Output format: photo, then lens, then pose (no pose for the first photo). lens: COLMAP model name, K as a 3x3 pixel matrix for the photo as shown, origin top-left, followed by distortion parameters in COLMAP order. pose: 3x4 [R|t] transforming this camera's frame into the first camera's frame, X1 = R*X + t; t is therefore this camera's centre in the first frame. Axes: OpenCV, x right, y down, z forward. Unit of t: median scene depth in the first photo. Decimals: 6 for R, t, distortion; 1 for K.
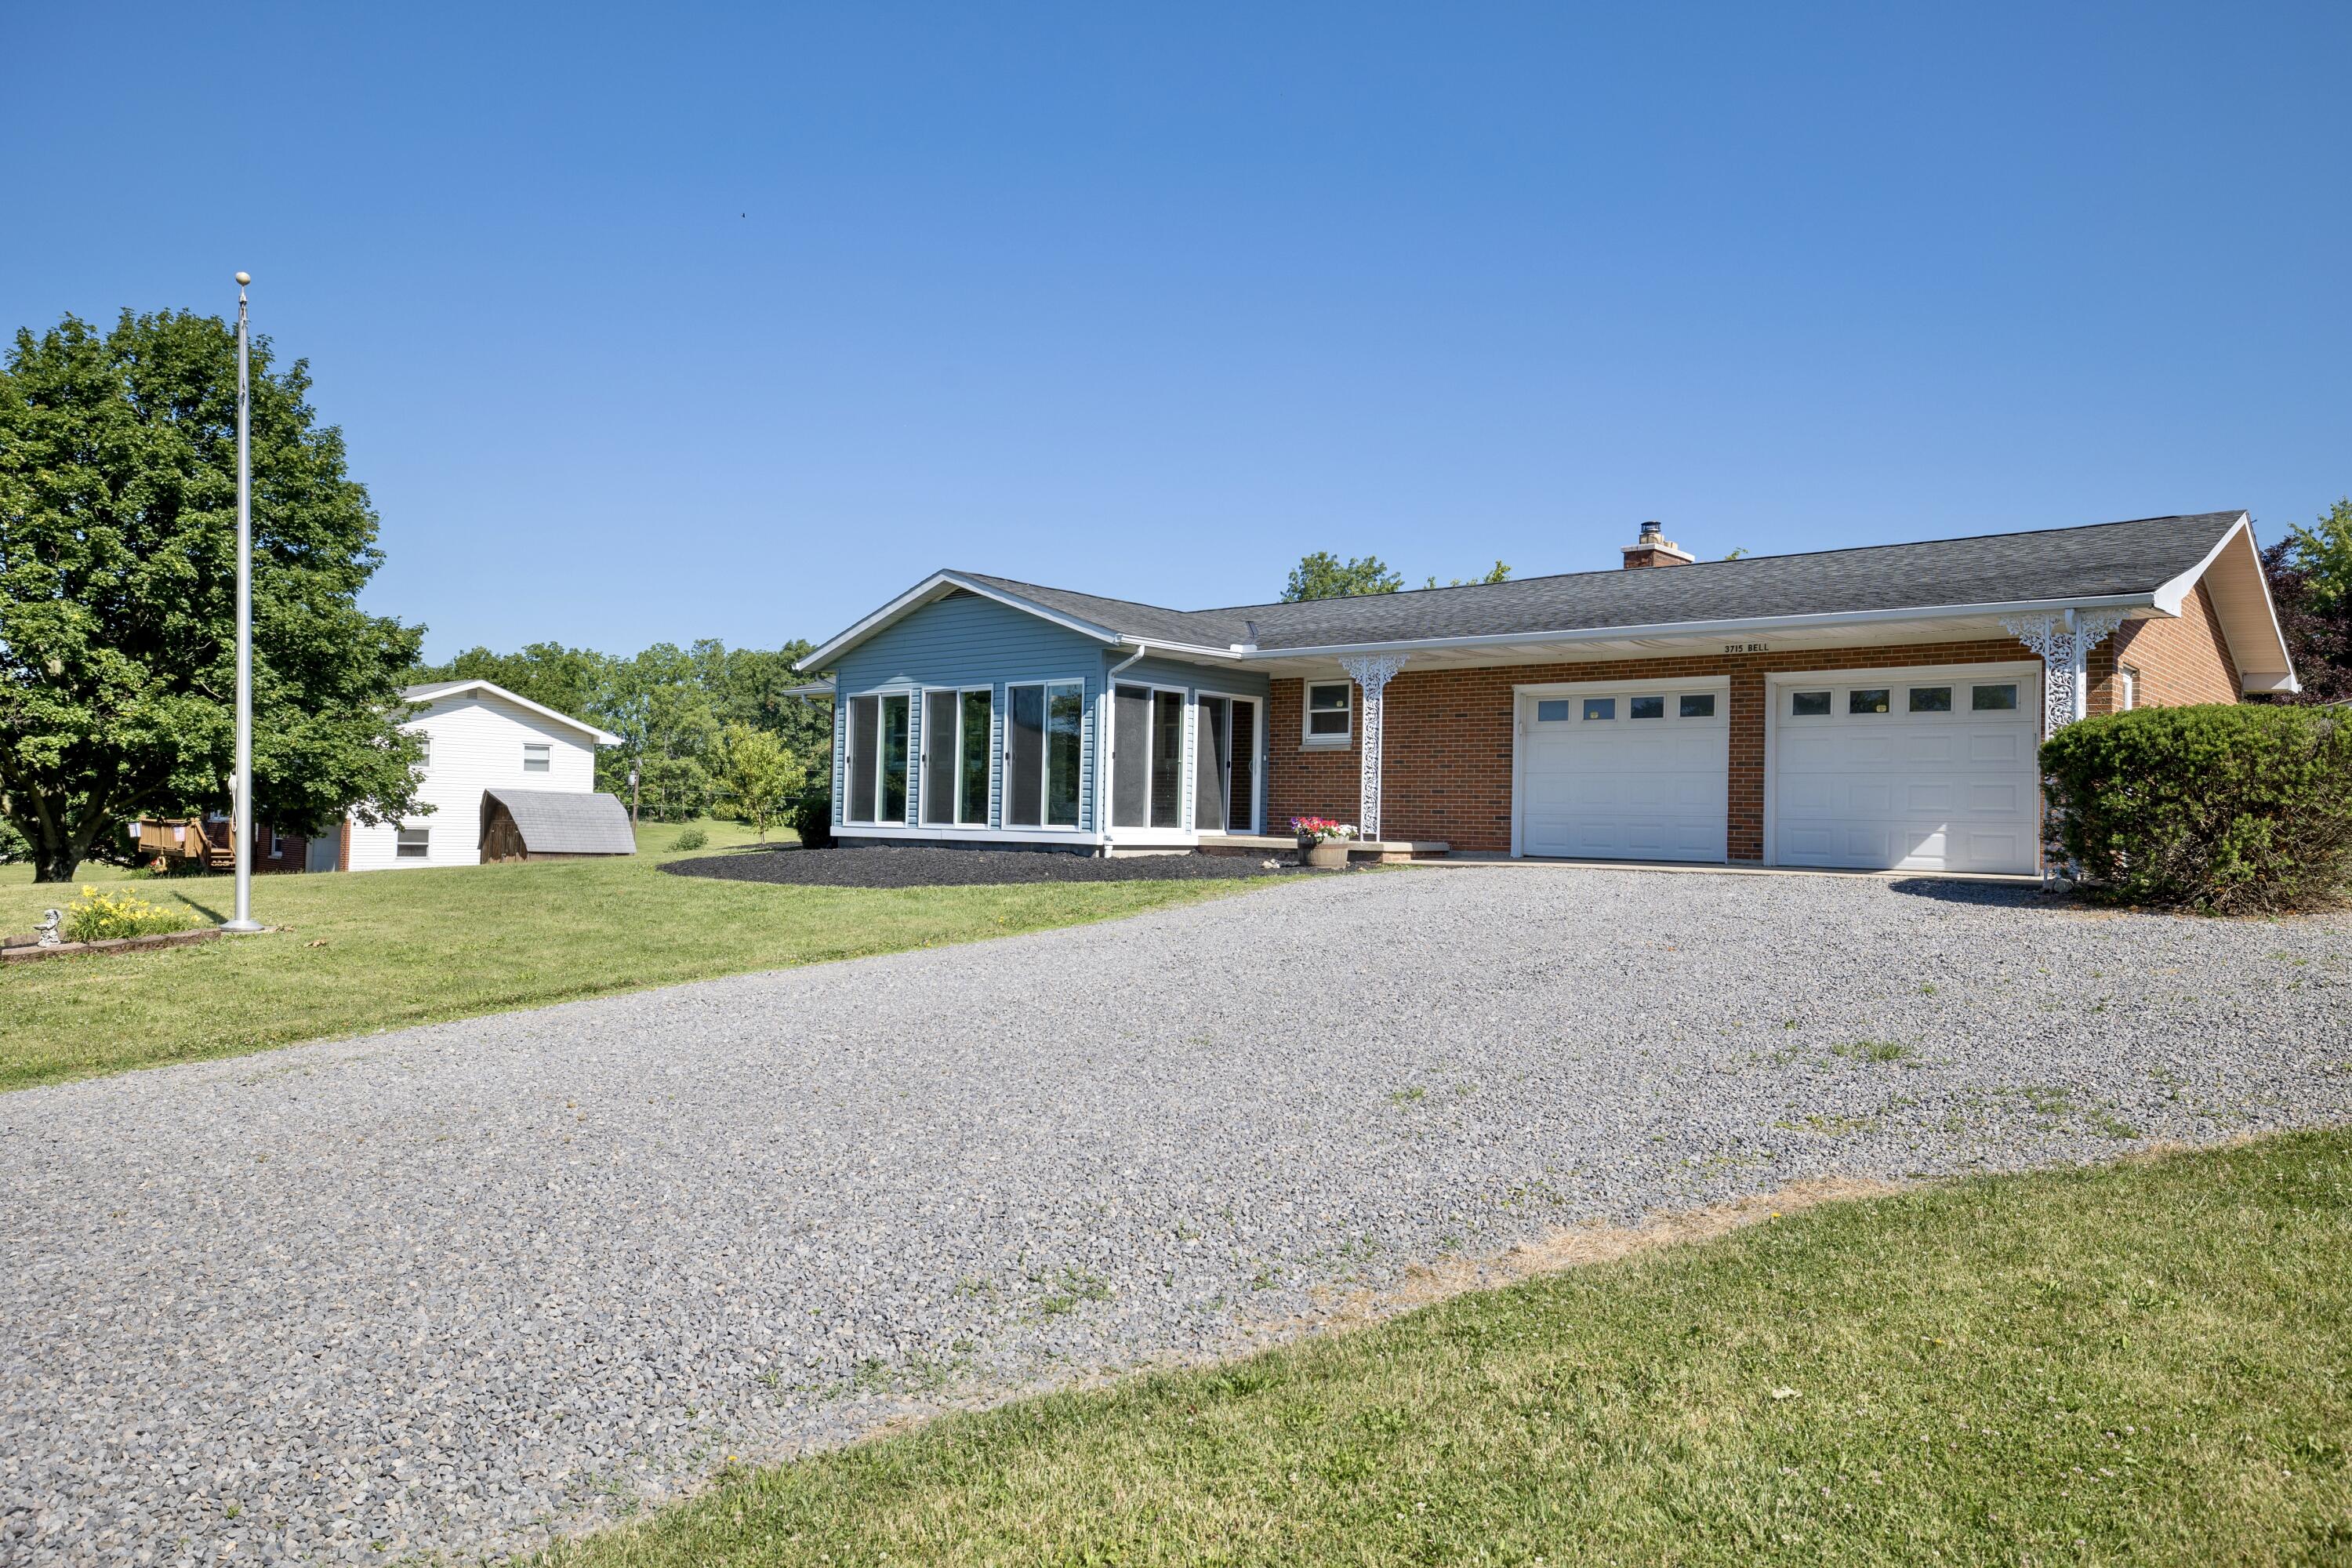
lens RADIAL K [[1576.8, 0, 1176.0], [0, 1576.8, 784.0], [0, 0, 1]] dist [0.007816, 0.004407]
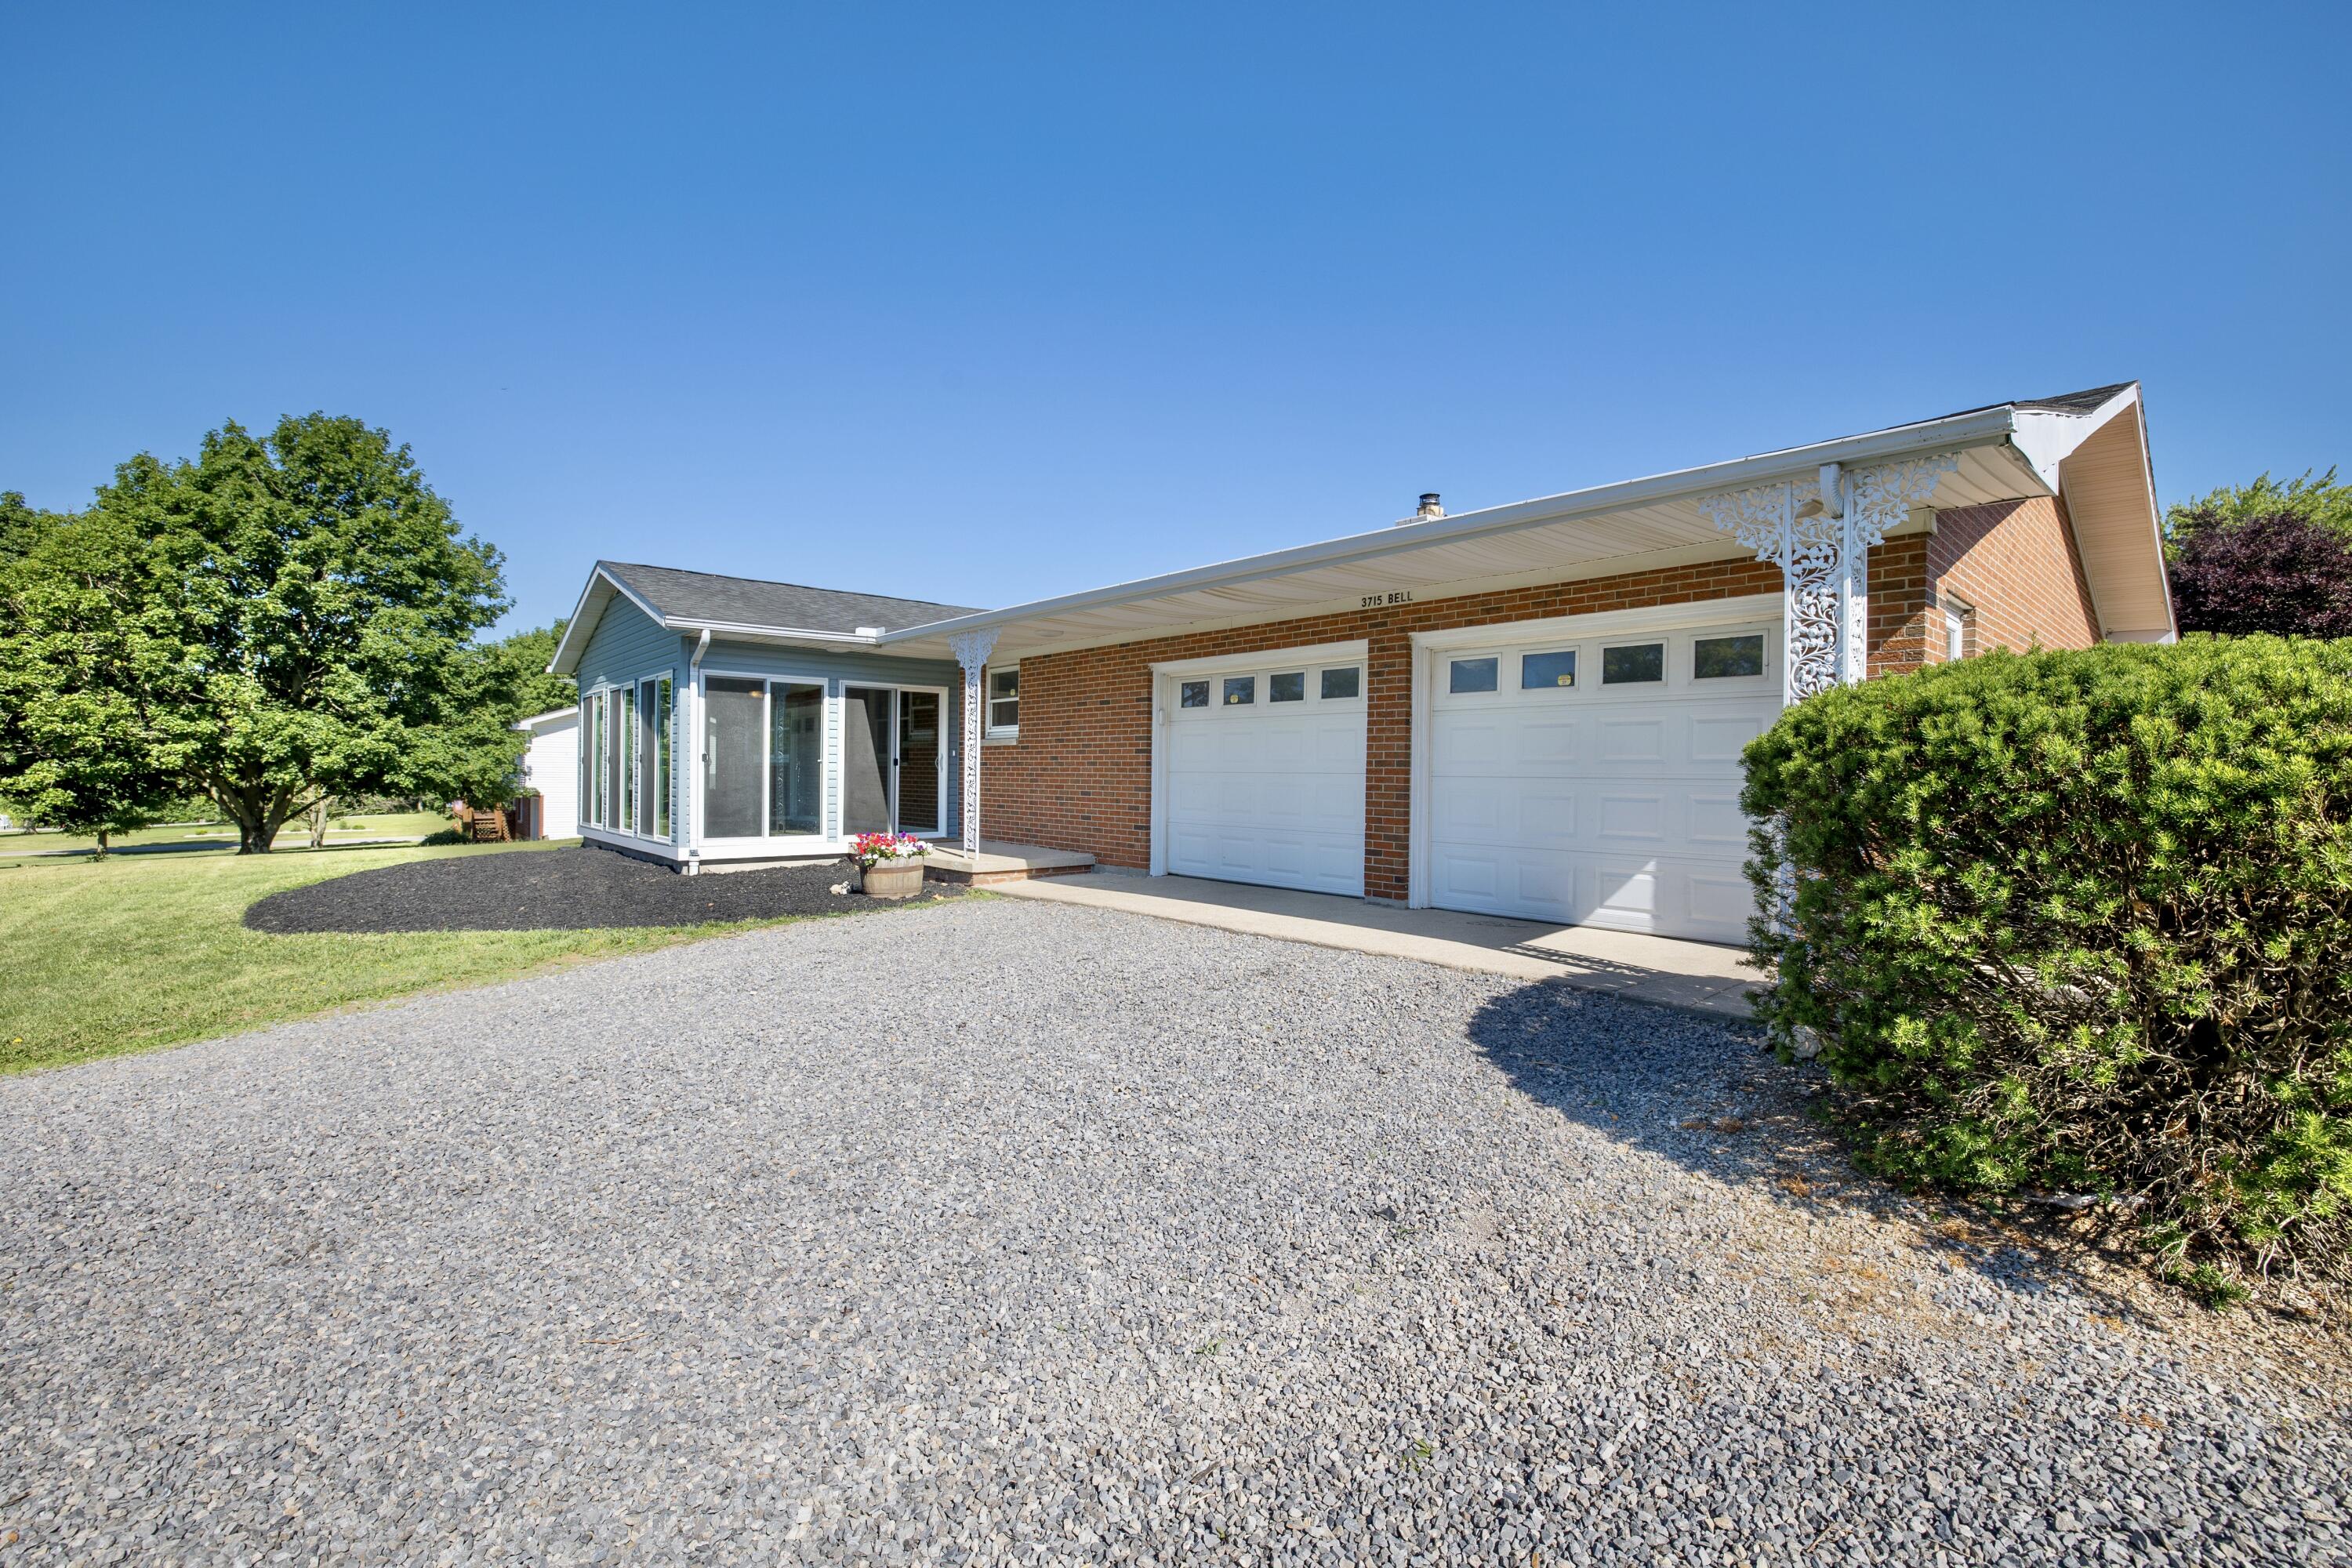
lens RADIAL K [[1012.1, 0, 1176.0], [0, 1012.1, 784.0], [0, 0, 1]] dist [-0.050273, 0.015871]
pose [[0.991397, -0.010374, -0.130480, 0.293035], [0.014843, 0.999334, 0.033322, -0.018007], [0.130048, -0.034972, 0.990891, 0.483719]]
